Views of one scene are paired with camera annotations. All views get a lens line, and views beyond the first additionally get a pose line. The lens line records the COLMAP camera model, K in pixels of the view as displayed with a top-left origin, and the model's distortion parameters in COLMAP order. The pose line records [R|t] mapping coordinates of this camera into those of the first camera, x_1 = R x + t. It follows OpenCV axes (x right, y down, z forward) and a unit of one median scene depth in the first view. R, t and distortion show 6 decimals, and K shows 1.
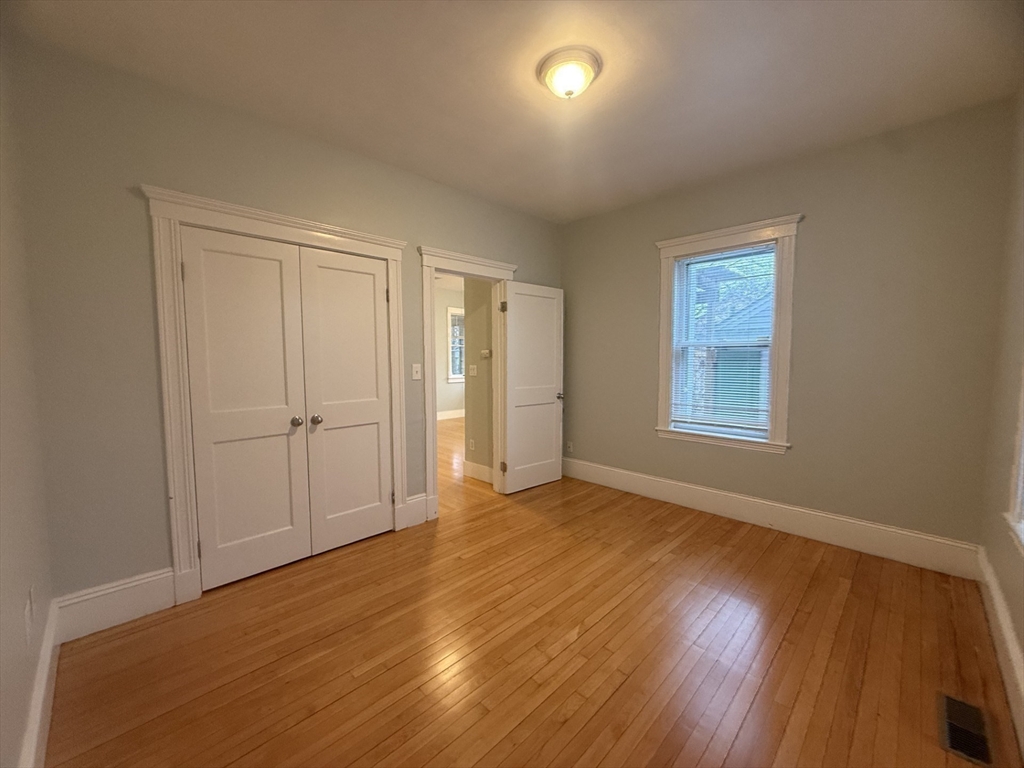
lens RADIAL K [[409.3, 0, 512.0], [0, 409.3, 384.0], [0, 0, 1]] dist [-0.001514, 0.000218]
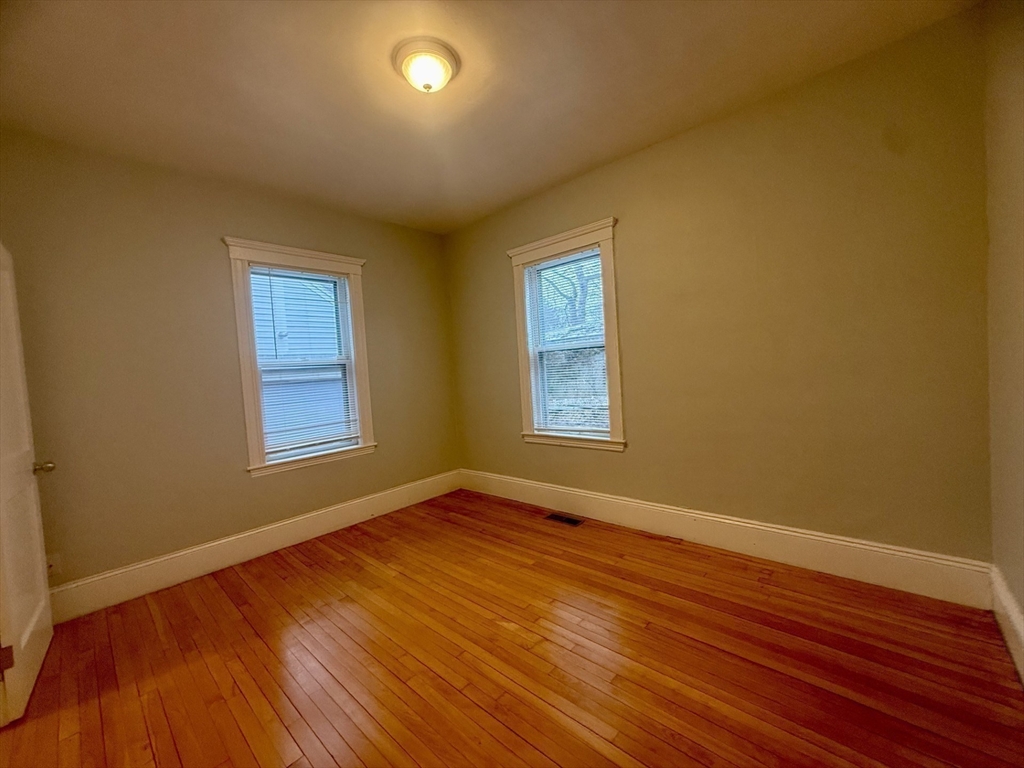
lens RADIAL K [[409.3, 0, 512.0], [0, 409.3, 384.0], [0, 0, 1]] dist [-0.001514, 0.000218]
pose [[-0.044136, -0.032820, 0.998486, -0.558920], [0.129951, 0.990780, 0.038311, -0.022303], [-0.990538, 0.131445, -0.039464, 0.613284]]
